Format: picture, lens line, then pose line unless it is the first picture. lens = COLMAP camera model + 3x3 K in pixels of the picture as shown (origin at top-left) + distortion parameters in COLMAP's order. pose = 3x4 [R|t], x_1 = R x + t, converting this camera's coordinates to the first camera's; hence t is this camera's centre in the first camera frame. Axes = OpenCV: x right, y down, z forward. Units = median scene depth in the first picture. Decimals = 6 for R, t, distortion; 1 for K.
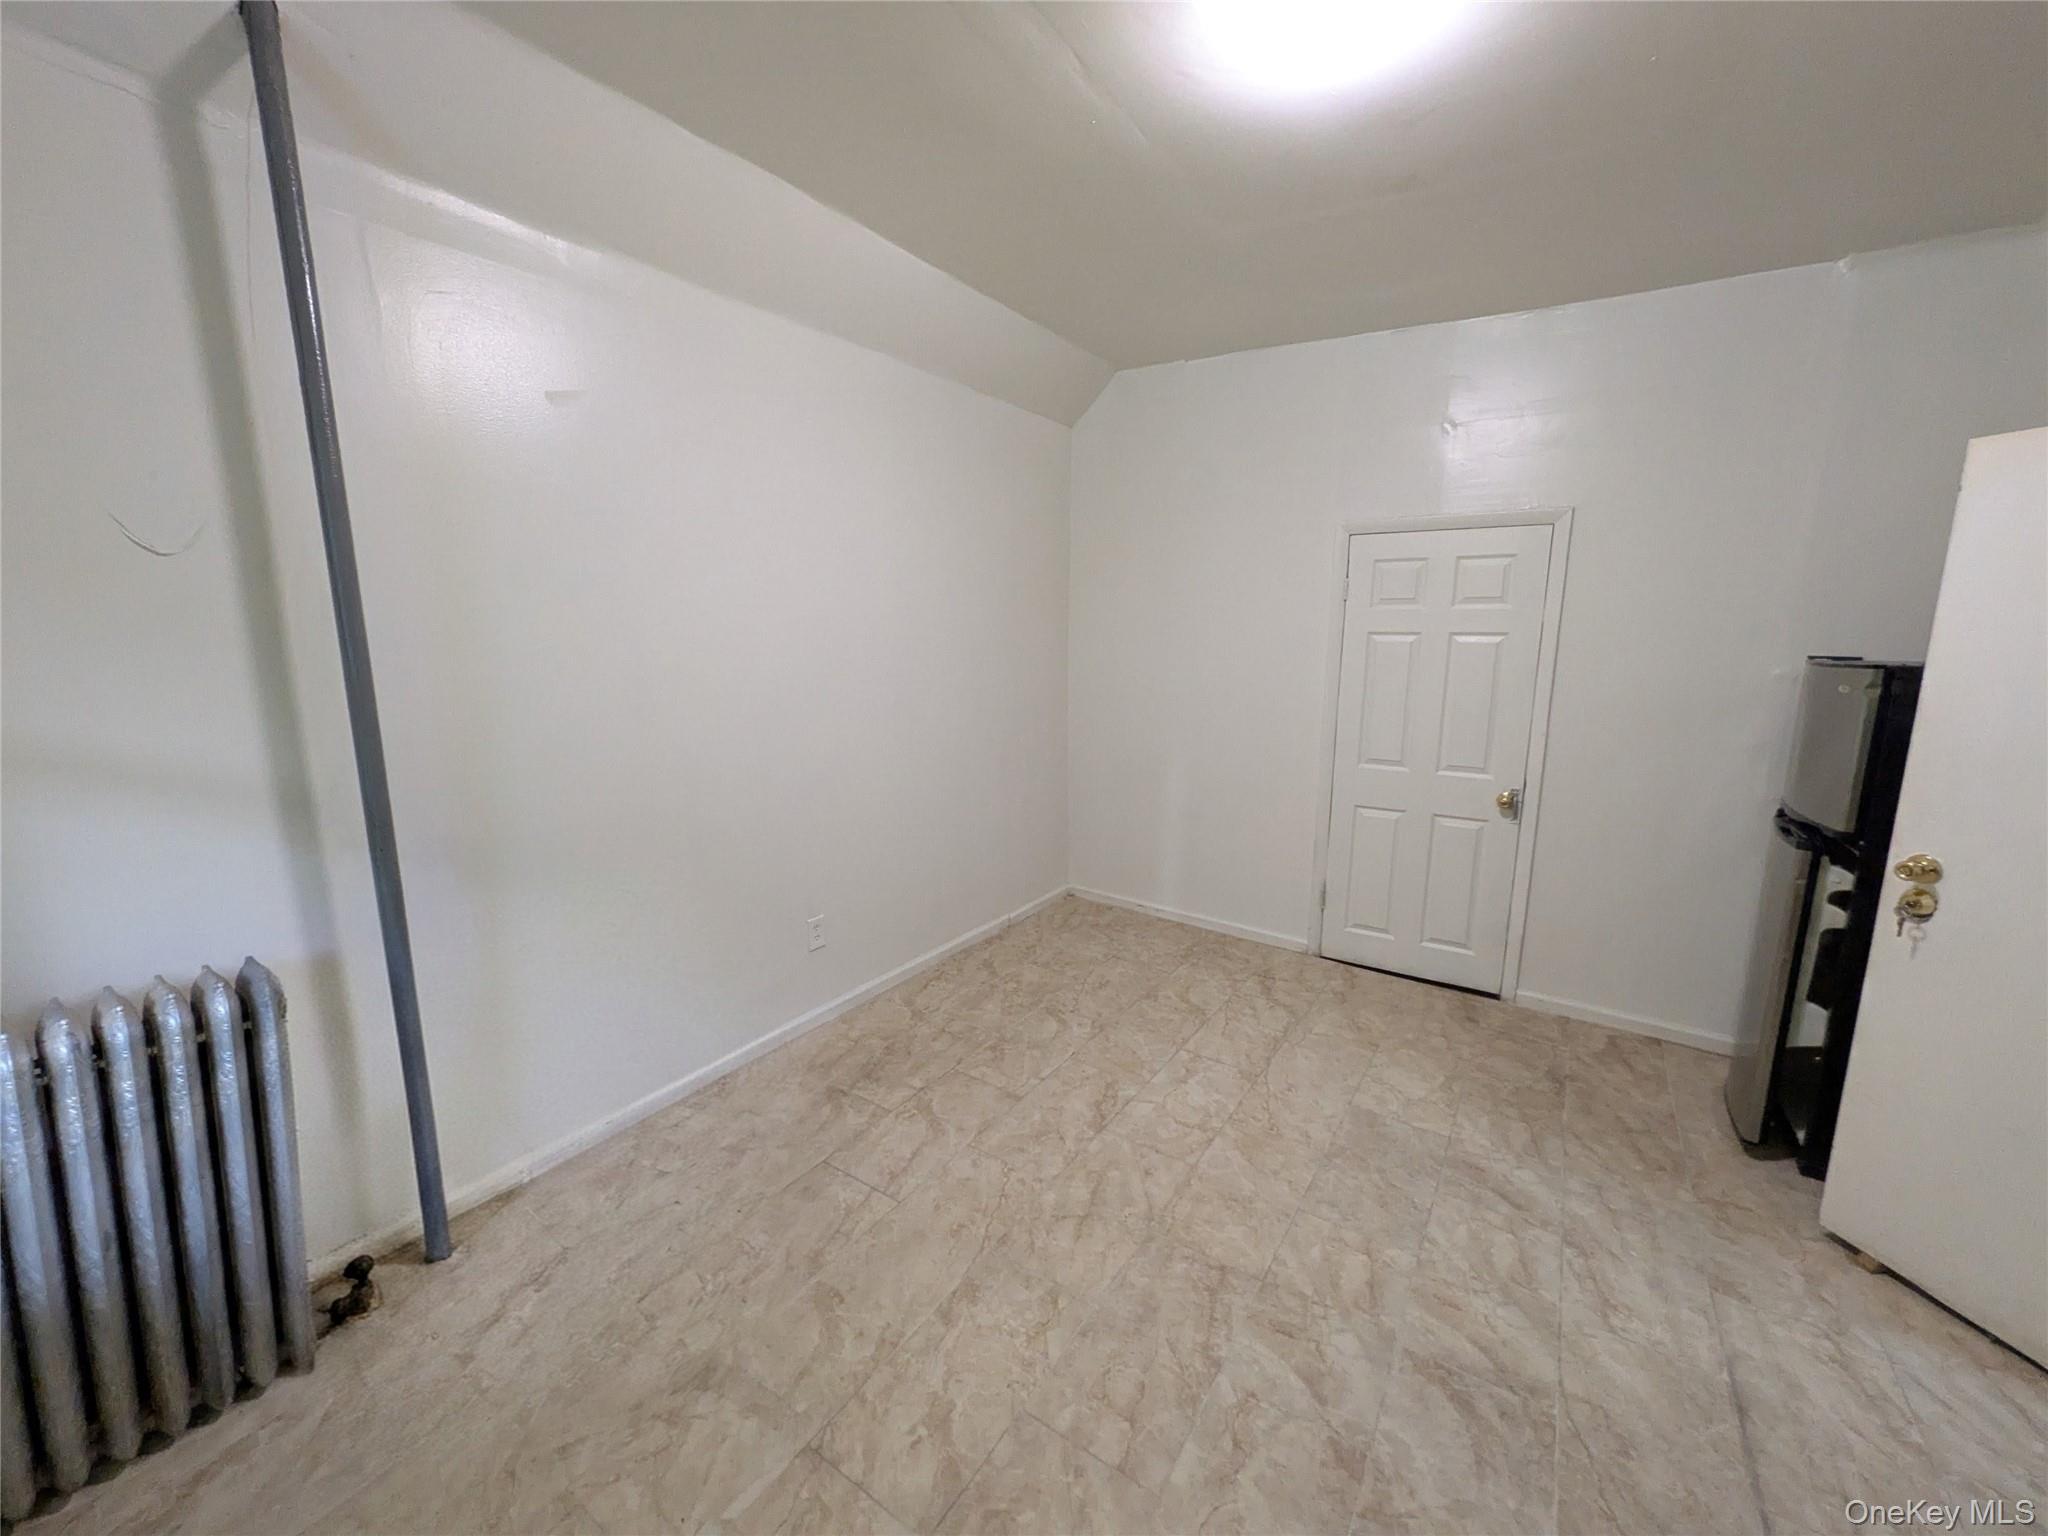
lens RADIAL K [[811.2, 0, 1024.0], [0, 811.2, 768.0], [0, 0, 1]] dist [0.000815, 0.000030]
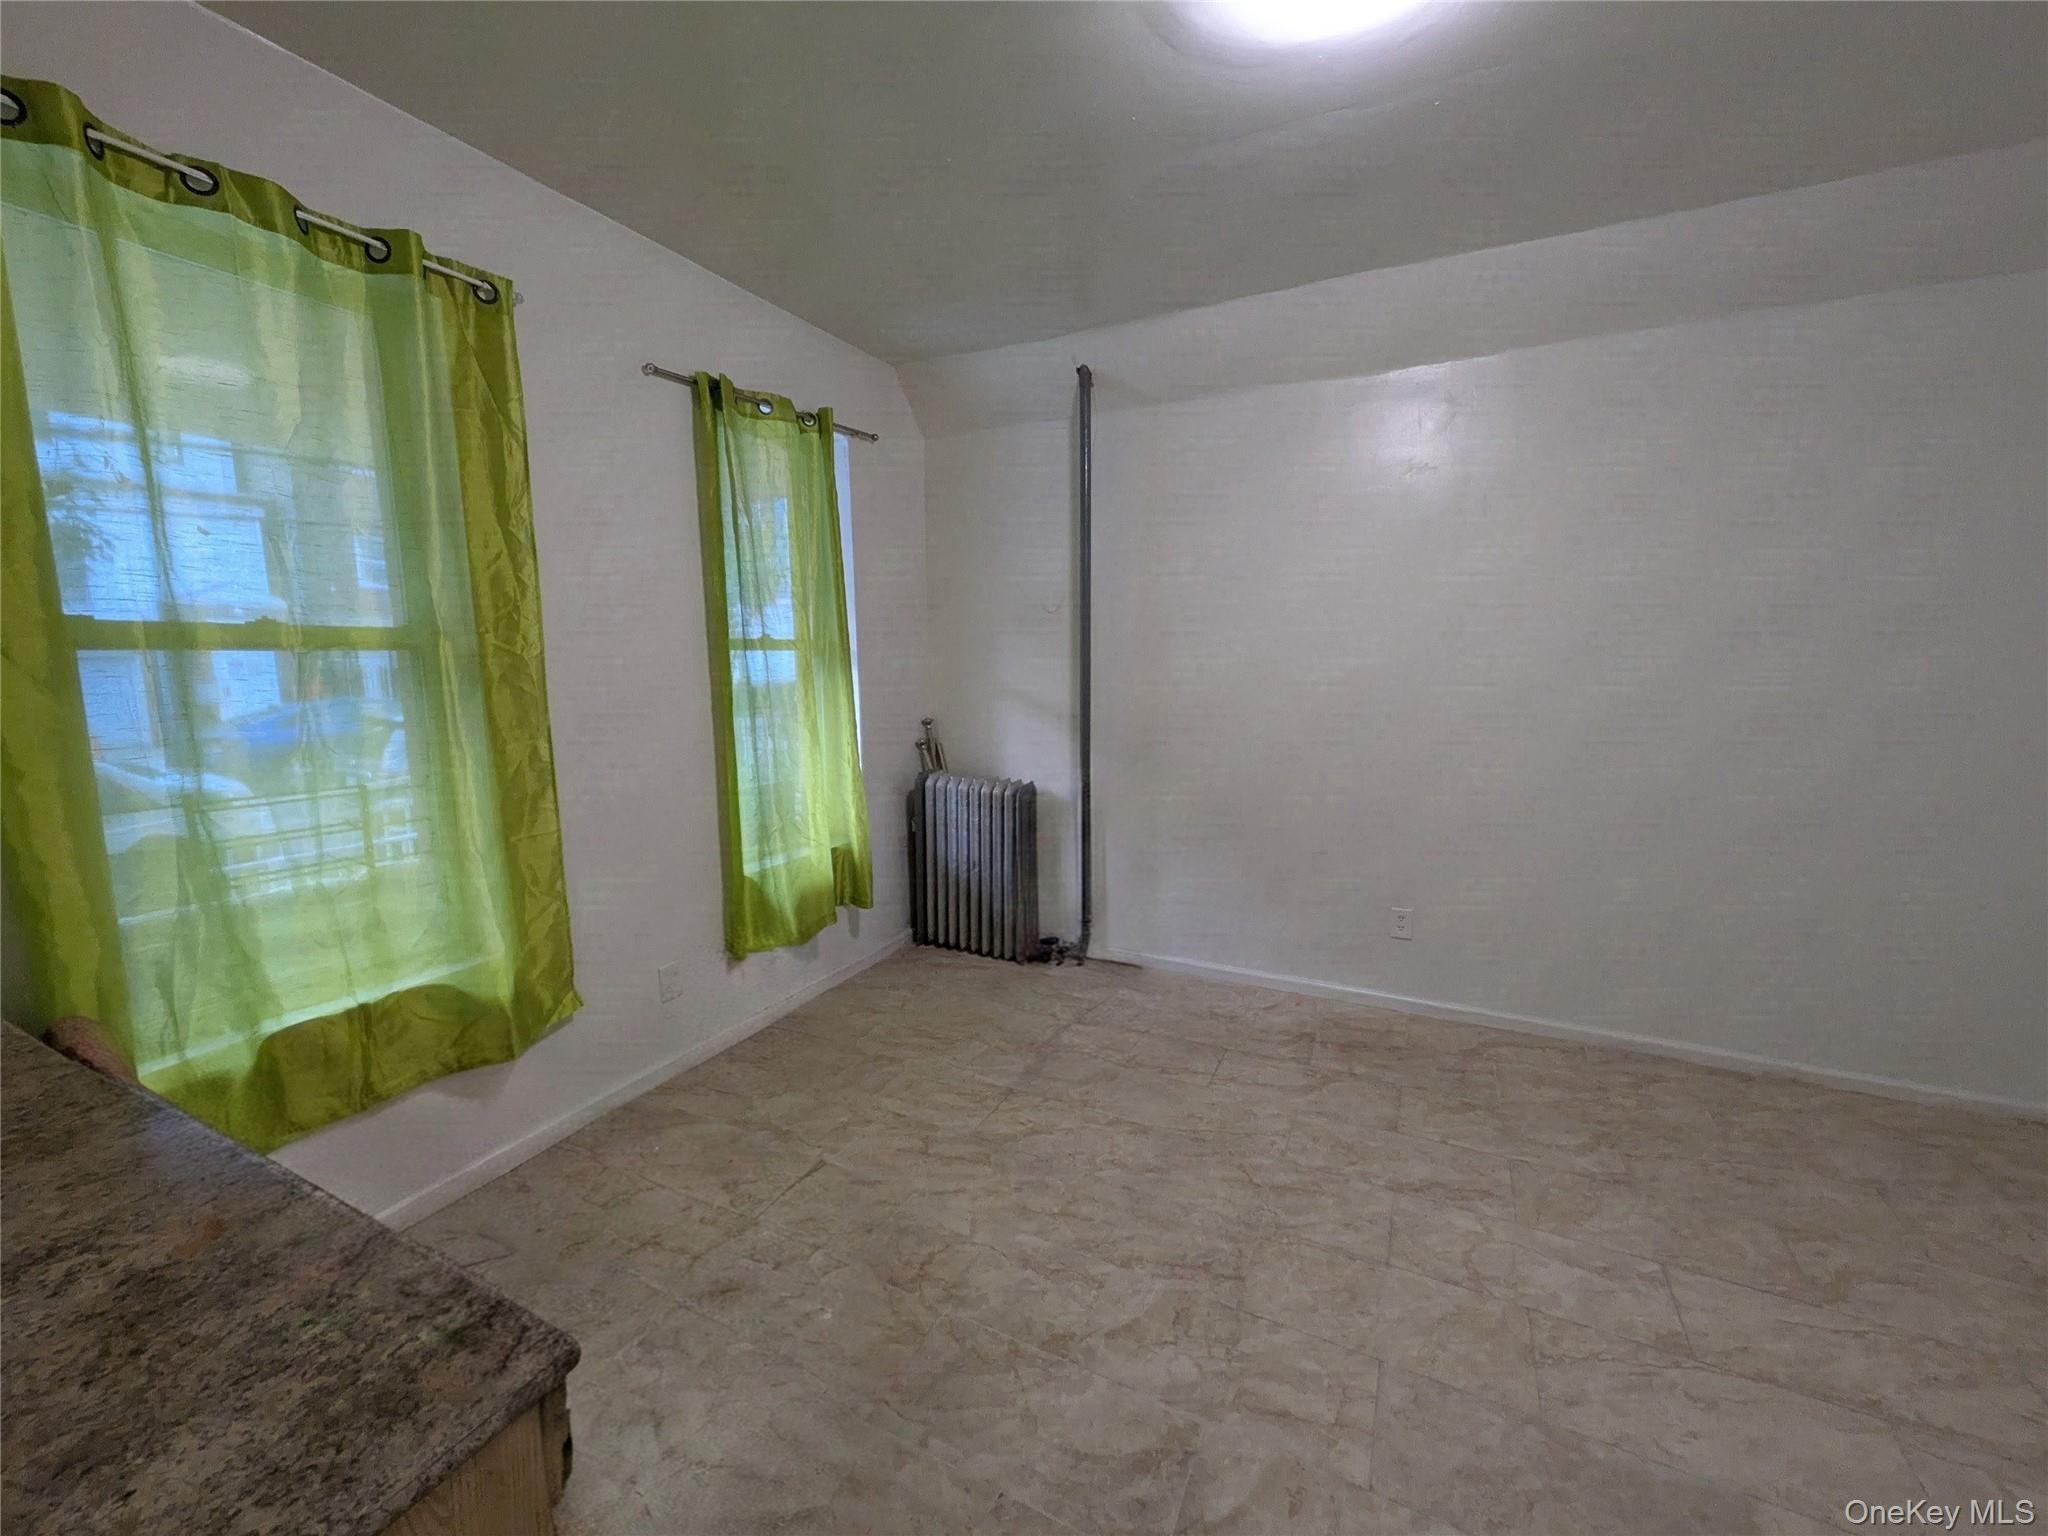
lens RADIAL K [[811.2, 0, 1024.0], [0, 811.2, 768.0], [0, 0, 1]] dist [0.000815, 0.000030]
pose [[0.120050, 0.131926, -0.983963, 0.864268], [-0.169206, 0.979348, 0.110663, -0.037757], [0.978242, 0.153207, 0.139893, 0.408790]]
